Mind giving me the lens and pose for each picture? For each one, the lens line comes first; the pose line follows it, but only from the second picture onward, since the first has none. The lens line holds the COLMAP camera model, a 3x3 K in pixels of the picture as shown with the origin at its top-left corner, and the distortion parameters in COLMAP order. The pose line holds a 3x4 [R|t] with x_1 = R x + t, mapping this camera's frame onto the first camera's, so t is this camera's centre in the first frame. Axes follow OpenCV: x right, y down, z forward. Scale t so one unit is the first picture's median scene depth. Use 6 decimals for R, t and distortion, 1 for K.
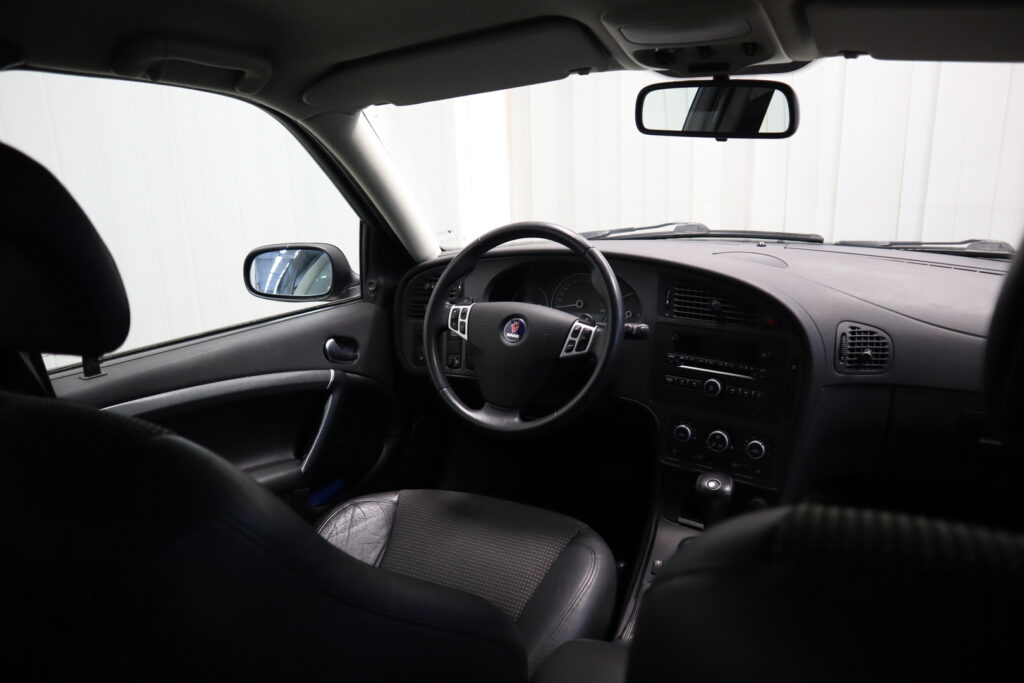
lens RADIAL K [[725.1, 0, 517.7], [0, 725.1, 338.4], [0, 0, 1]] dist [-0.082339, 0.039700]
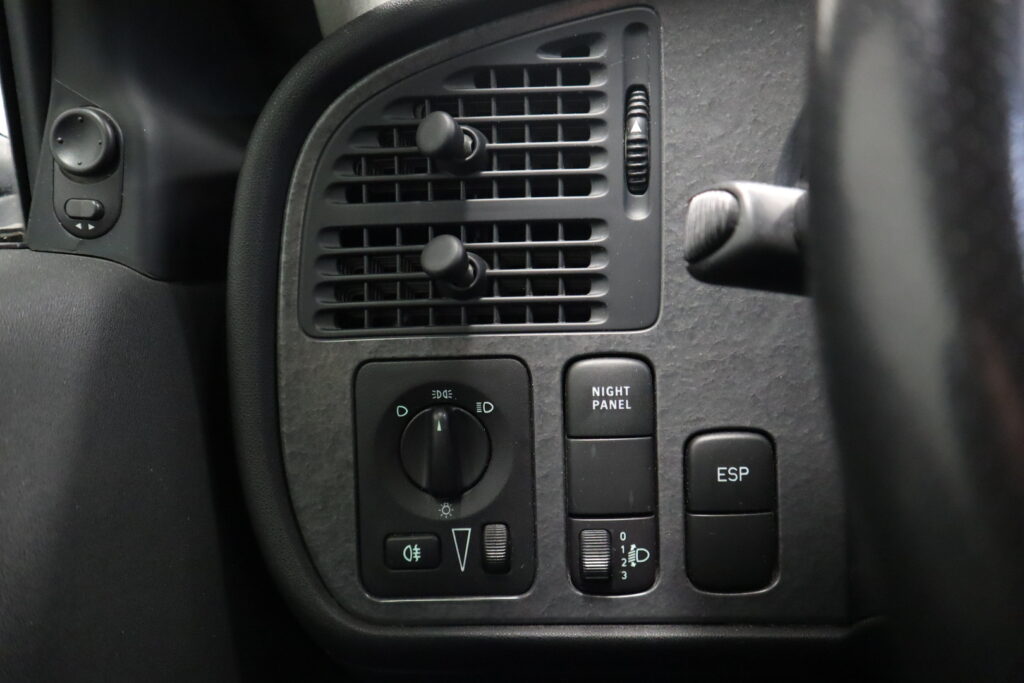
lens RADIAL K [[725.1, 0, 516.7], [0, 725.1, 338.3], [0, 0, 1]] dist [-0.082339, 0.039700]
pose [[0.961161, -0.062601, 0.268795, -0.183440], [0.085264, 0.993646, -0.073475, -0.011100], [-0.262487, 0.093540, 0.960391, 0.992868]]
